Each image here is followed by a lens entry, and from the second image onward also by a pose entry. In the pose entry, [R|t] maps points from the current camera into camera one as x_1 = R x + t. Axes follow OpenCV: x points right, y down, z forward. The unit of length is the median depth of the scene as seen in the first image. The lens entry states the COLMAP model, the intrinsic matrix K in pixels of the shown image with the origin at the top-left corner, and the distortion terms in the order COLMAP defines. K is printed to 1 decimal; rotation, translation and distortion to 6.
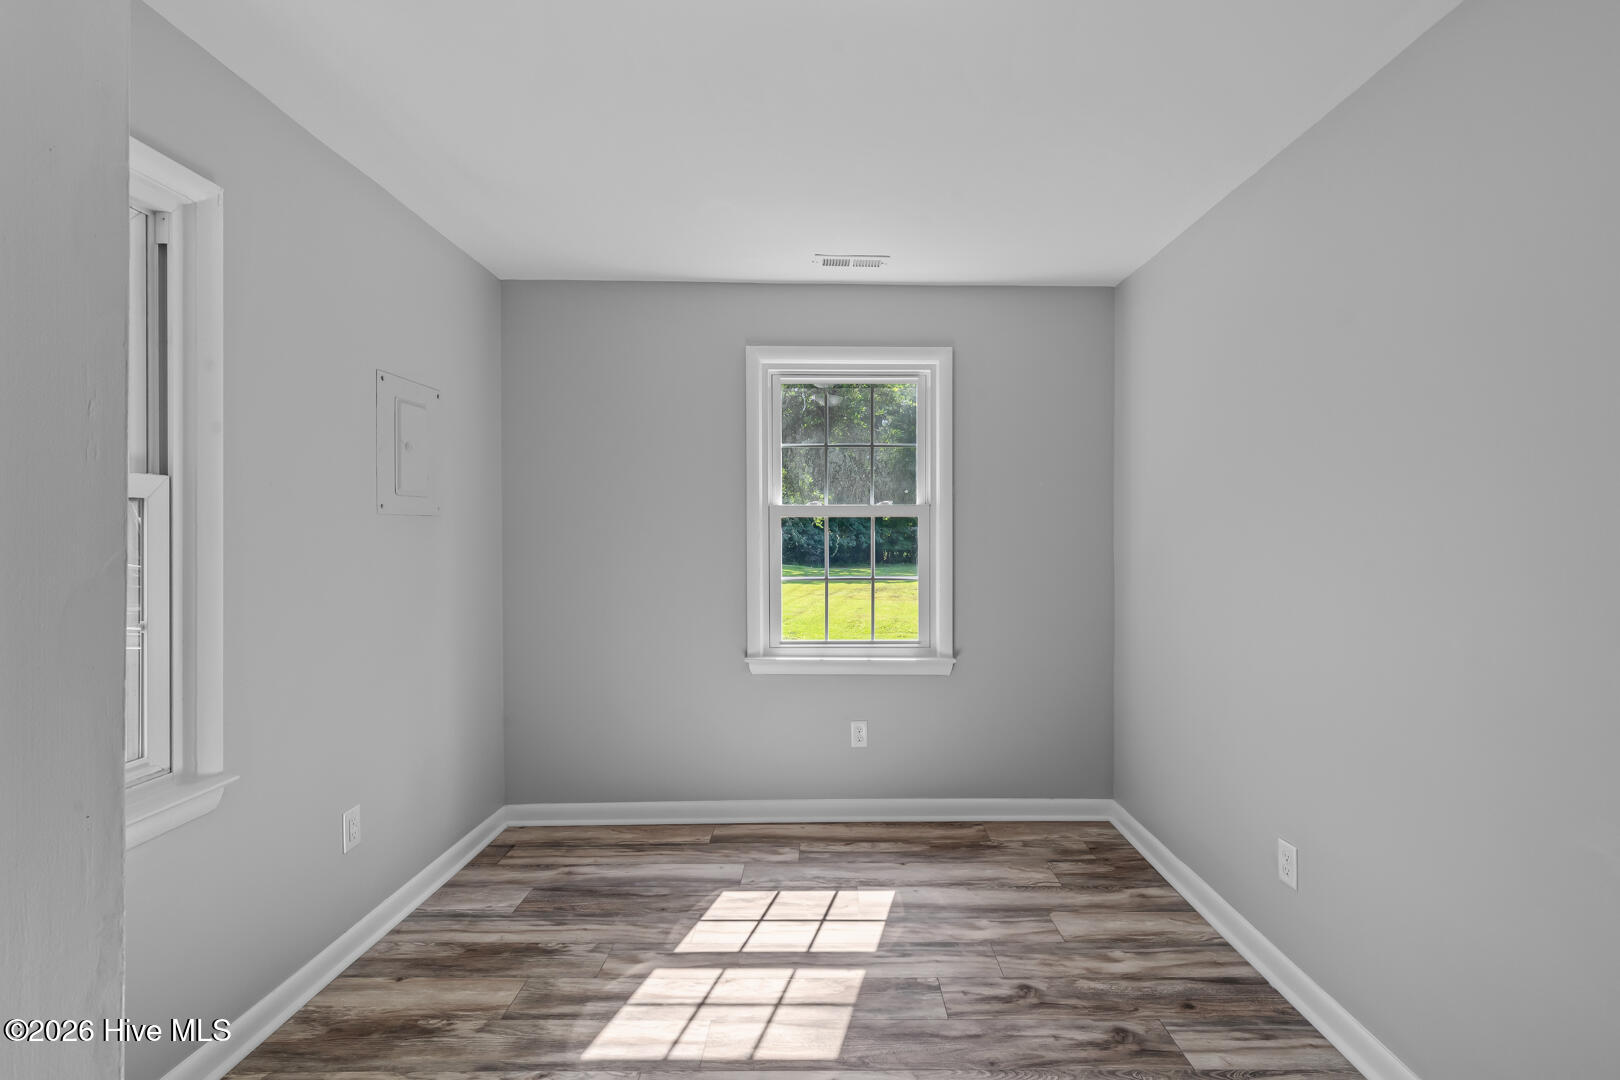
lens RADIAL K [[736.6, 0, 810.0], [0, 736.6, 540.0], [0, 0, 1]] dist [0.005313, -0.000854]
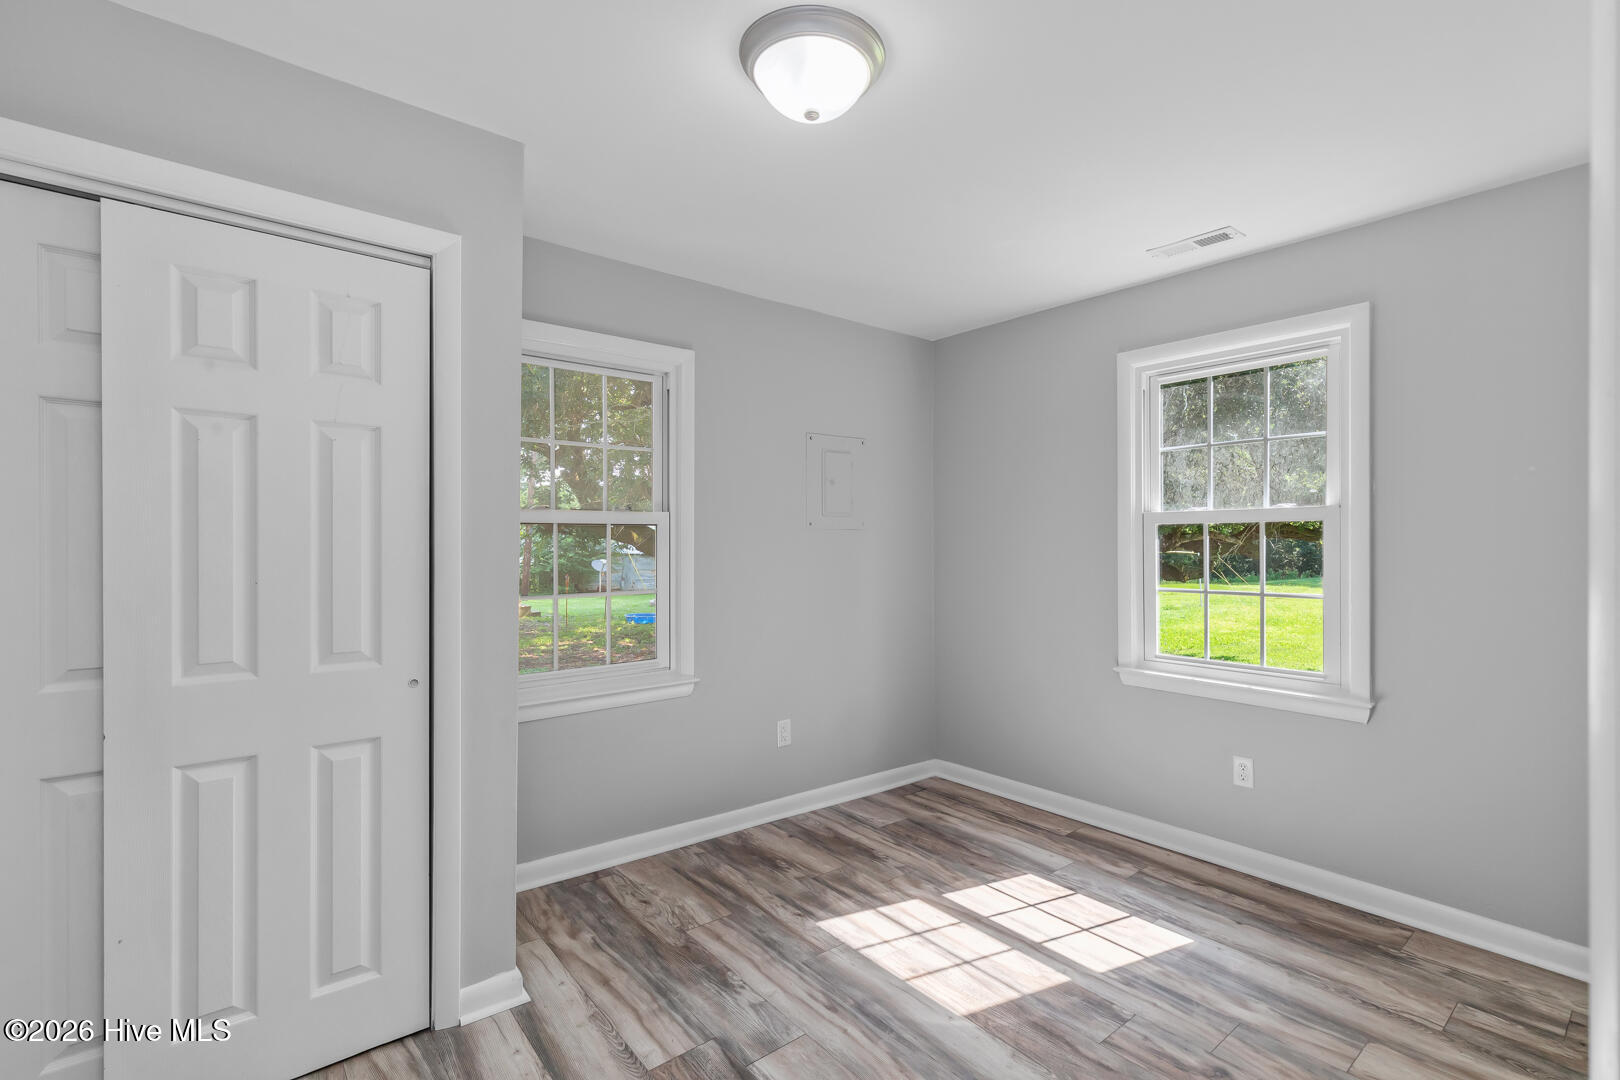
lens RADIAL K [[715.5, 0, 807.3], [0, 715.5, 546.0], [0, 0, 1]] dist [0.001632, -0.000915]
pose [[0.632472, 0.003818, -0.774573, 0.472726], [-0.005606, 0.999984, 0.000352, -0.001643], [0.774563, 0.004120, 0.632484, 0.074430]]
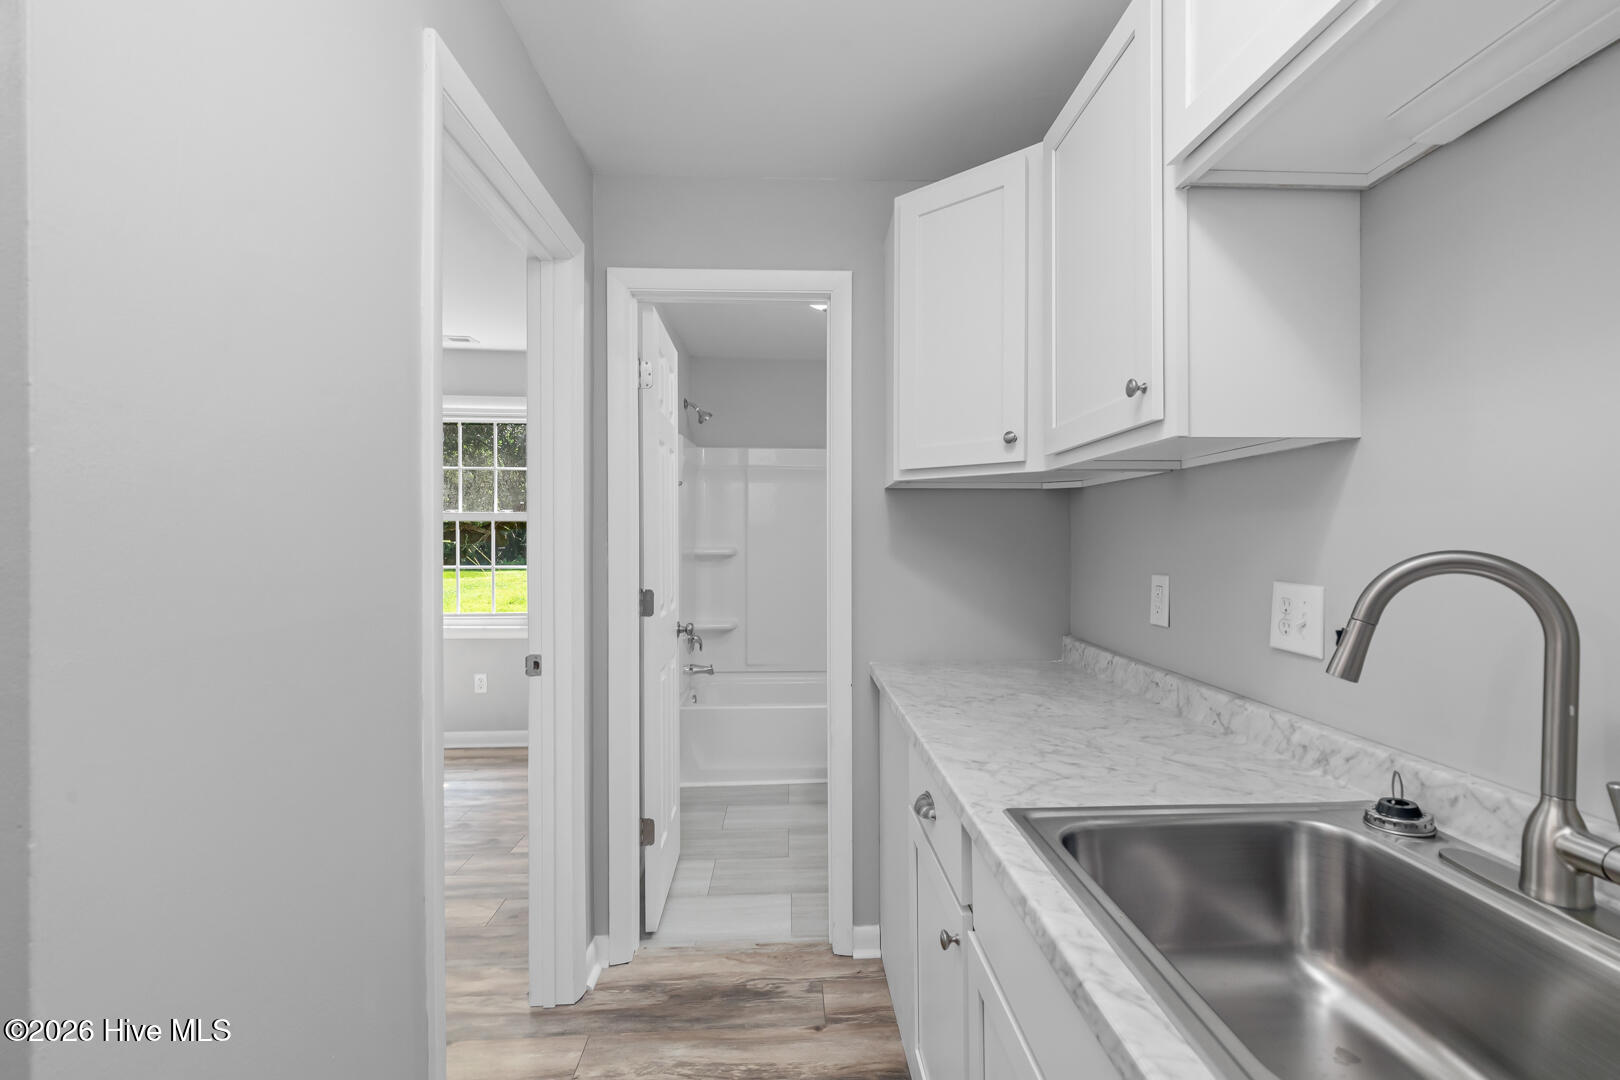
lens RADIAL K [[736.6, 0, 810.0], [0, 736.6, 540.0], [0, 0, 1]] dist [0.005313, -0.000854]
pose [[0.998123, 0.002337, 0.061204, 0.696516], [-0.002297, 0.999997, -0.000721, 0.002385], [-0.061206, 0.000579, 0.998125, -0.453708]]
